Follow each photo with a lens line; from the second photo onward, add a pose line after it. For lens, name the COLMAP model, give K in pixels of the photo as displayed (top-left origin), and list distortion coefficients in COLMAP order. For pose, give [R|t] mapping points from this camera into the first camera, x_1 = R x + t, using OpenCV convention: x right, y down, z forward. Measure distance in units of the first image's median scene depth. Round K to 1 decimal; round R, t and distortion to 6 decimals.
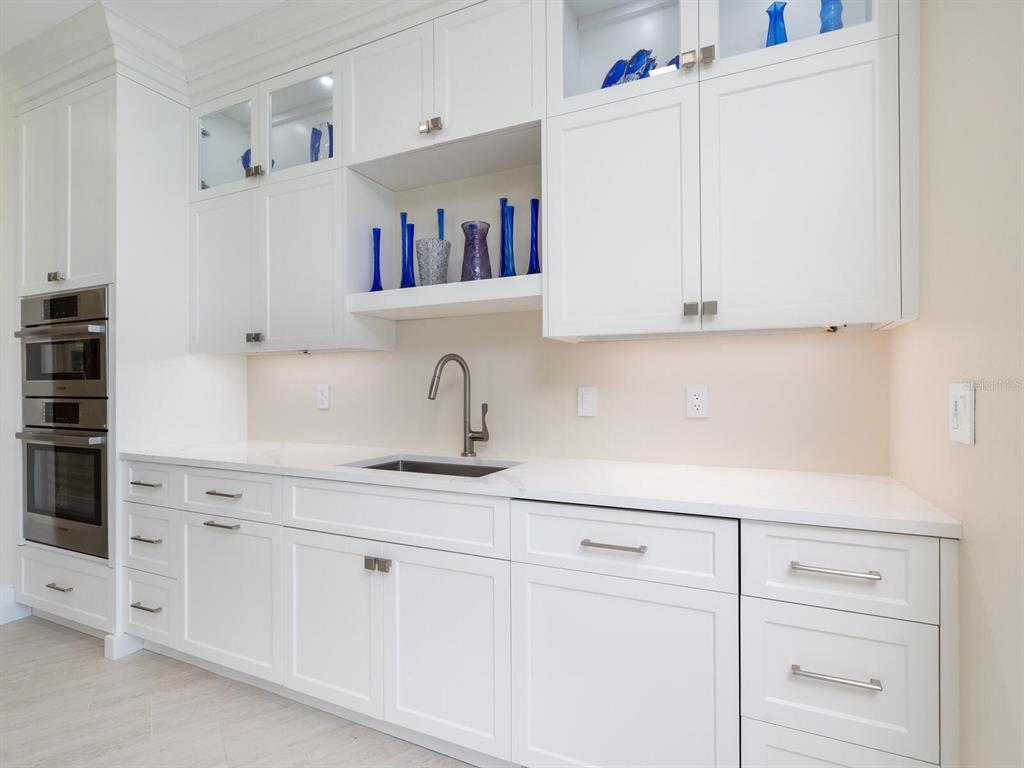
lens RADIAL K [[532.0, 0, 508.7], [0, 532.0, 383.5], [0, 0, 1]] dist [0.004395, 0.000528]
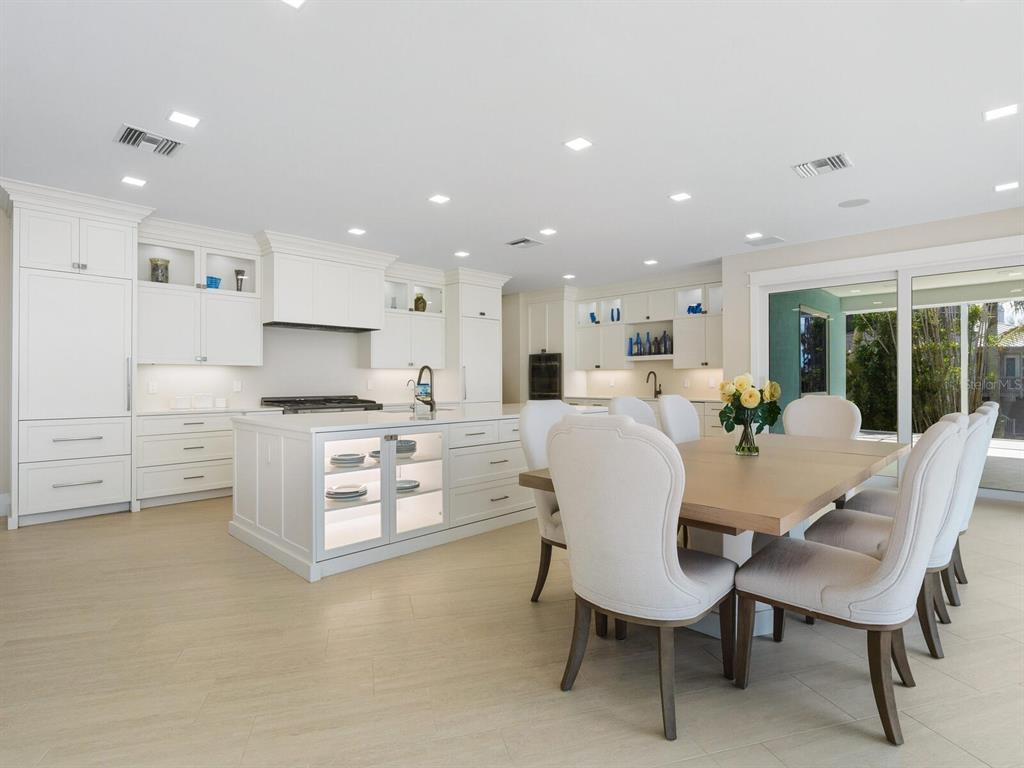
lens RADIAL K [[532.0, 0, 508.7], [0, 532.0, 383.5], [0, 0, 1]] dist [0.004395, 0.000528]
pose [[0.945592, 0.004797, -0.325321, 0.176409], [-0.002845, 0.999975, 0.006476, 0.013711], [0.325344, -0.005198, 0.945581, -3.093443]]
